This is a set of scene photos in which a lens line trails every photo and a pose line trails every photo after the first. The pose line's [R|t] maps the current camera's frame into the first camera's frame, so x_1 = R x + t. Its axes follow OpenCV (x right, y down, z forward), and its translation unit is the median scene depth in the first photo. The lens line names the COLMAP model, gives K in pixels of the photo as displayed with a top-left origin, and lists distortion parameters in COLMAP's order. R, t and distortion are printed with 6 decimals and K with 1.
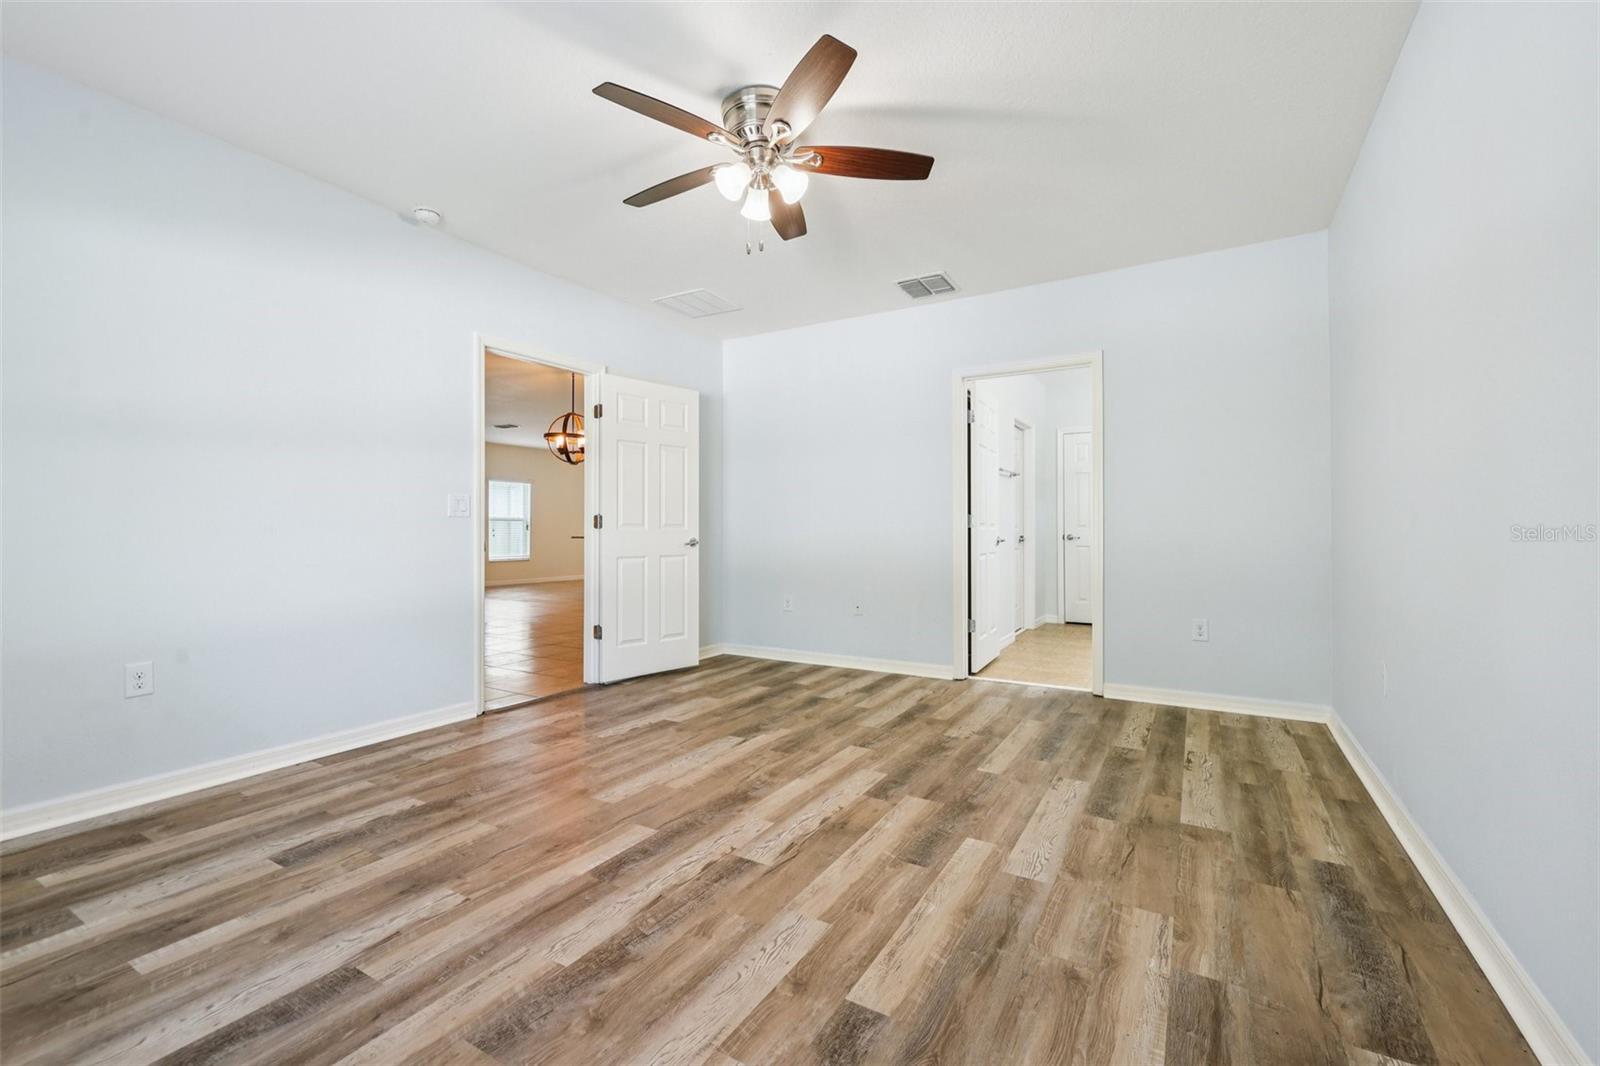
lens RADIAL K [[683.7, 0, 802.4], [0, 683.7, 526.5], [0, 0, 1]] dist [-0.020520, 0.002454]
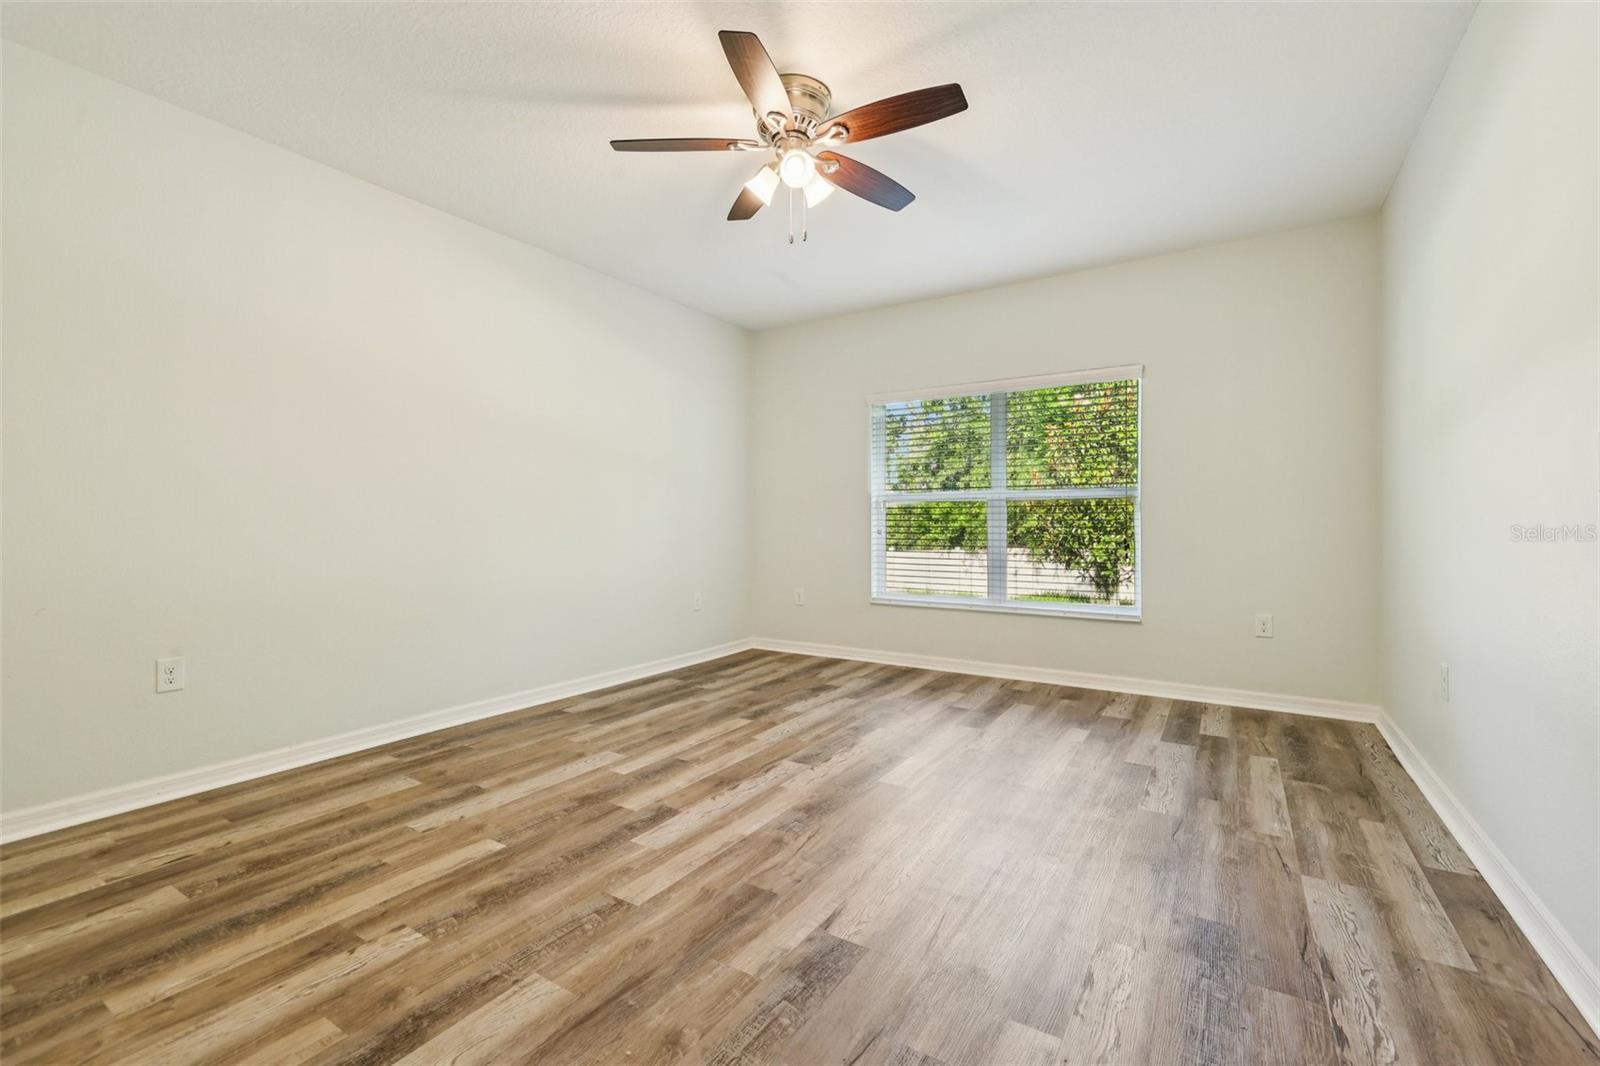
lens RADIAL K [[683.7, 0, 794.2], [0, 683.7, 531.1], [0, 0, 1]] dist [-0.020520, 0.002454]
pose [[-0.999151, 0.000640, 0.041199, -0.103210], [0.000702, 0.999999, 0.001491, 0.011280], [-0.041198, 0.001519, -0.999150, 1.951633]]
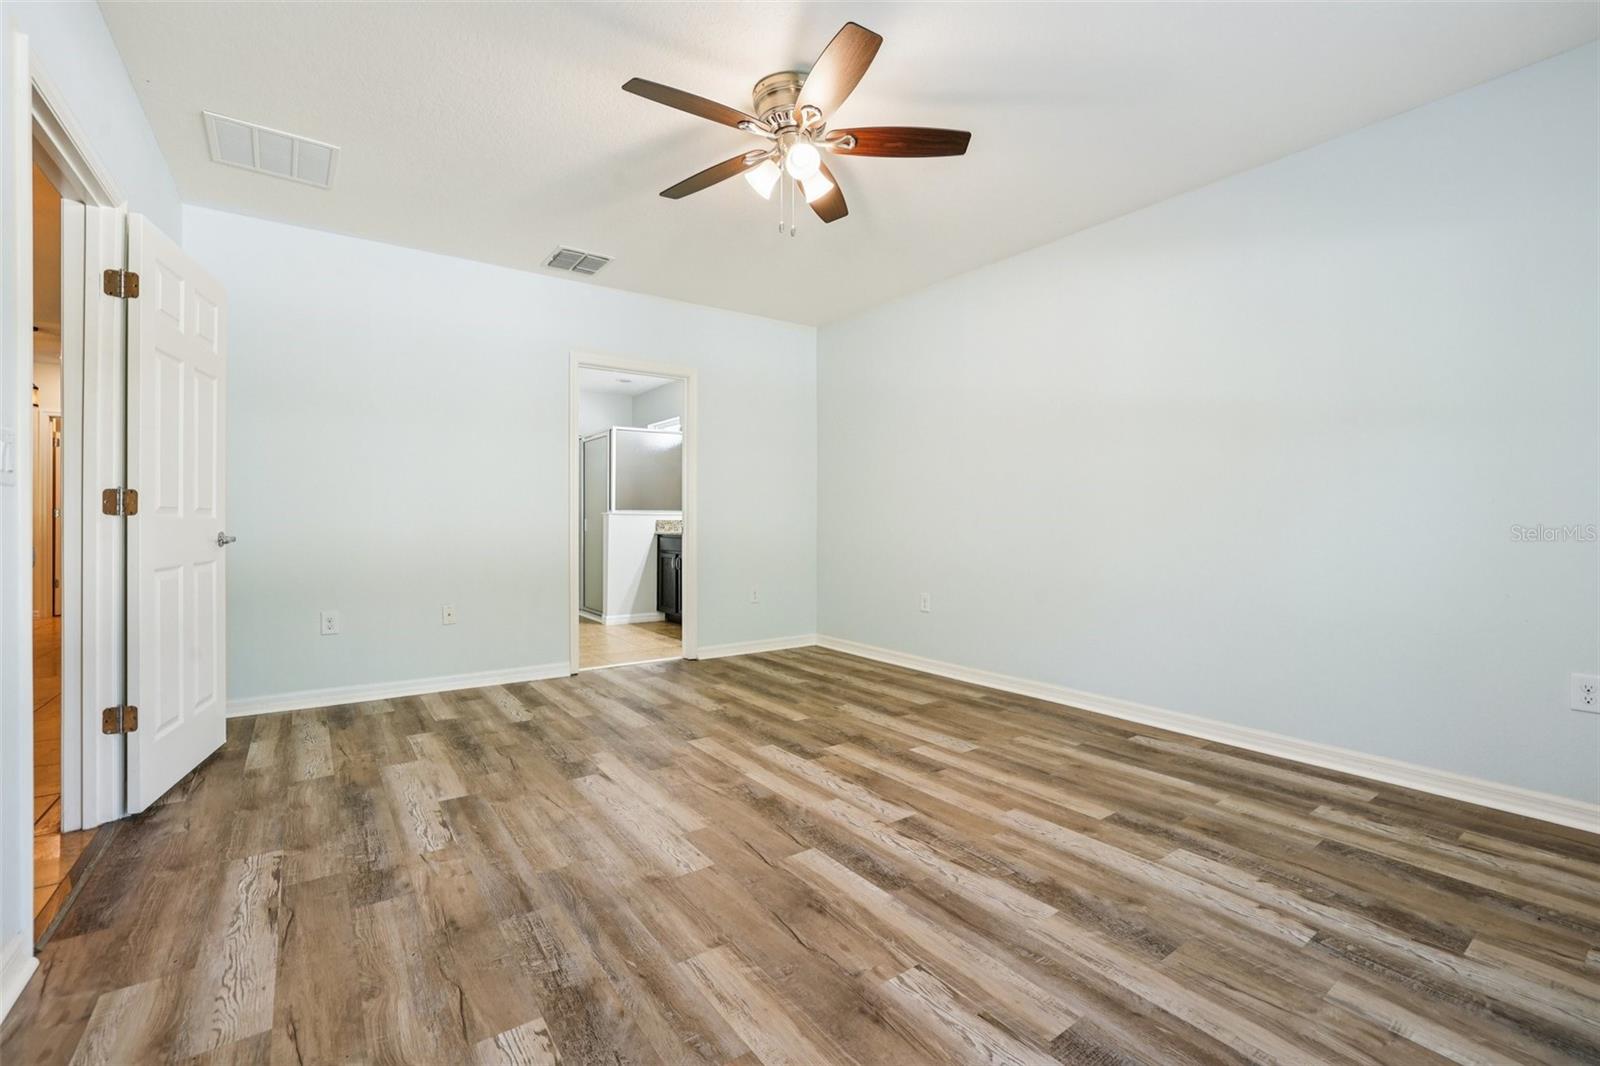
lens RADIAL K [[683.7, 0, 789.5], [0, 683.7, 527.5], [0, 0, 1]] dist [-0.020520, 0.002454]
pose [[0.408845, -0.010770, 0.912540, -0.955260], [-0.006257, 0.999874, 0.014604, -0.002723], [-0.912582, -0.011681, 0.408726, 0.584990]]
